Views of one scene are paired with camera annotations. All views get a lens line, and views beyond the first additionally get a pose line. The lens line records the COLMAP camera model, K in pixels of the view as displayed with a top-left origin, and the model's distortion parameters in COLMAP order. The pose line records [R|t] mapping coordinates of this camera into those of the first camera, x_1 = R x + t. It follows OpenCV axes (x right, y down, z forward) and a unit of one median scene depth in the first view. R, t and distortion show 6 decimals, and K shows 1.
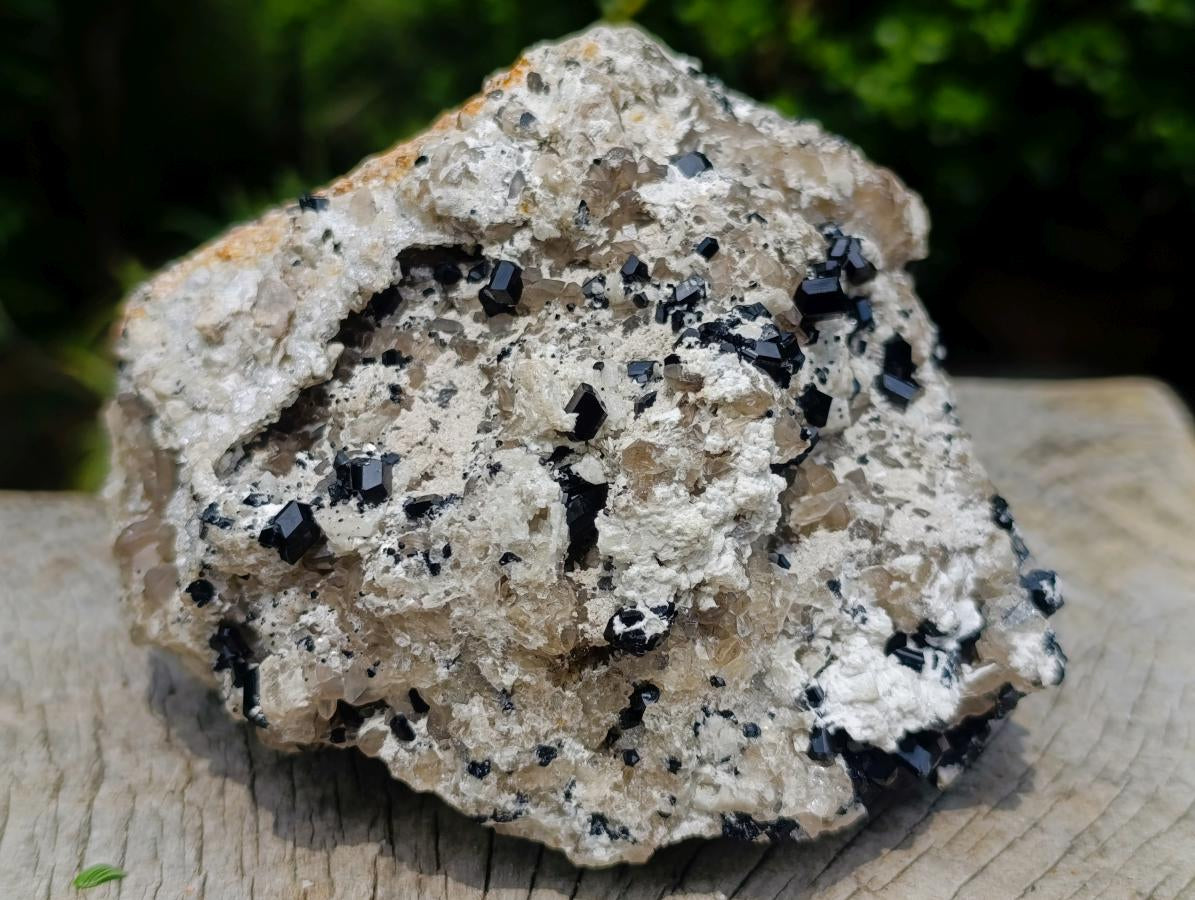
lens RADIAL K [[1715.5, 0, 606.9], [0, 1715.5, 453.8], [0, 0, 1]] dist [0.155791, -0.006137]
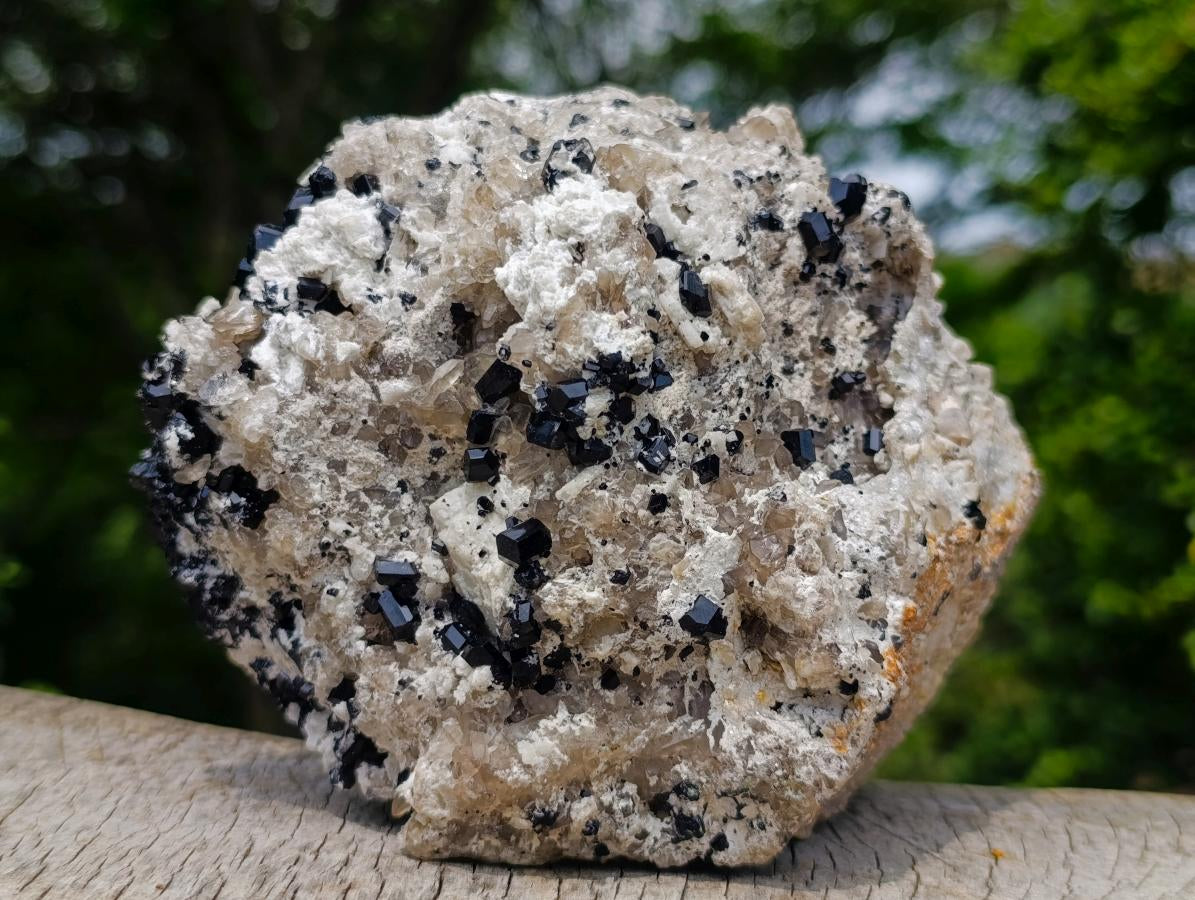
lens RADIAL K [[1715.5, 0, 606.9], [0, 1715.5, 453.8], [0, 0, 1]] dist [0.155791, -0.006137]
pose [[-0.865887, 0.268725, -0.421933, 0.518719], [-0.474955, -0.706405, 0.524795, -0.634072], [-0.157030, 0.654812, 0.739299, 0.248101]]
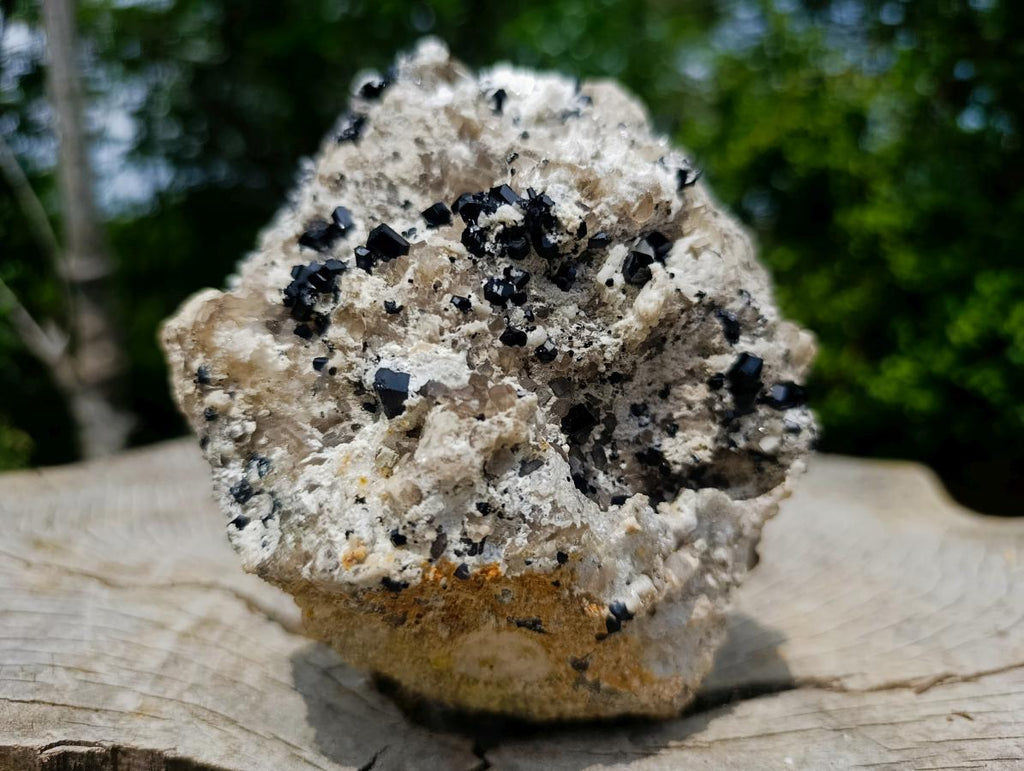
lens RADIAL K [[761.2, 0, 514.7], [0, 761.2, 376.1], [0, 0, 1]] dist [-0.003551, -0.001304]
pose [[-0.703396, -0.708915, -0.051716, 0.024862], [0.459221, -0.508768, 0.728197, -0.522801], [-0.542541, 0.488462, 0.683414, 0.671889]]
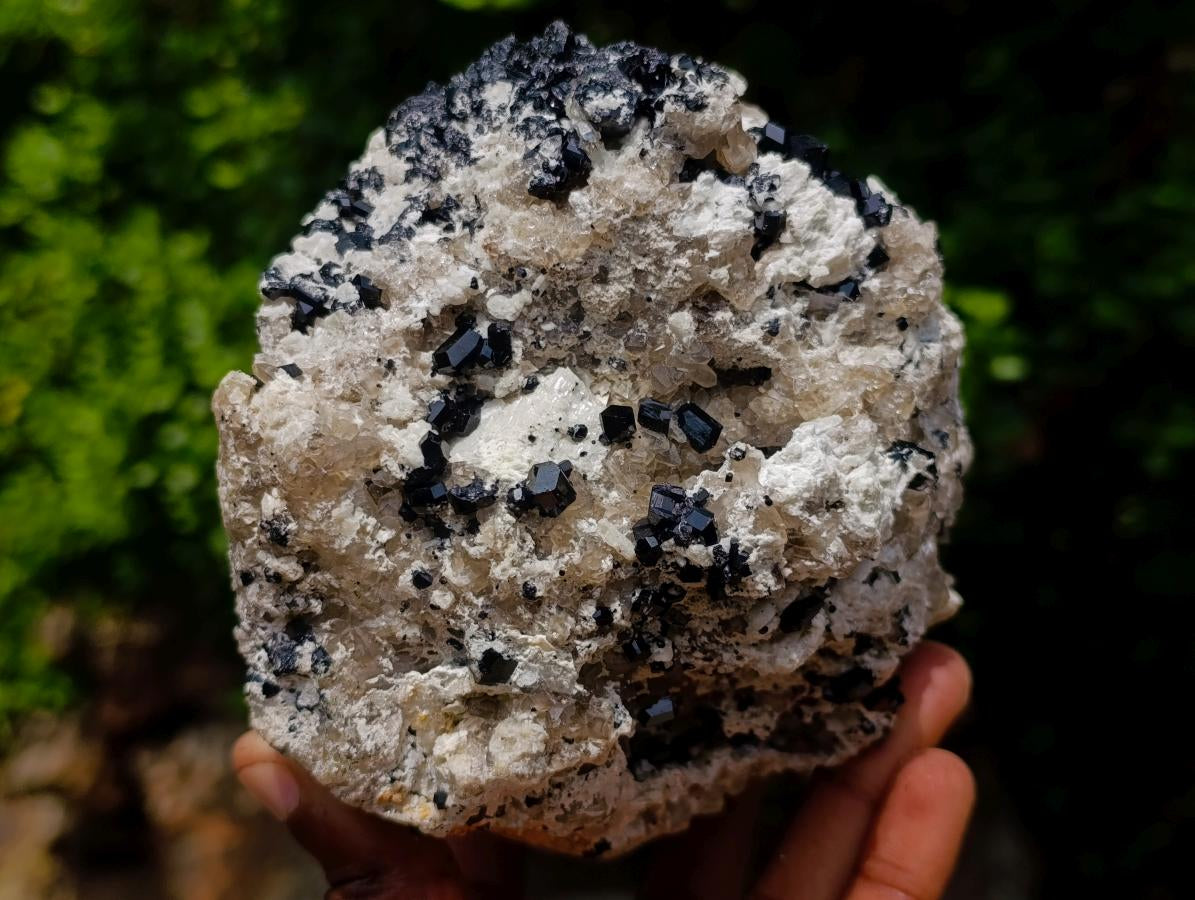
lens RADIAL K [[1715.5, 0, 606.9], [0, 1715.5, 453.8], [0, 0, 1]] dist [0.155791, -0.006137]
pose [[-0.303272, -0.722194, -0.621660, 0.798321], [0.613603, -0.647135, 0.452447, -0.540090], [-0.729053, -0.244238, 0.639398, 0.373061]]
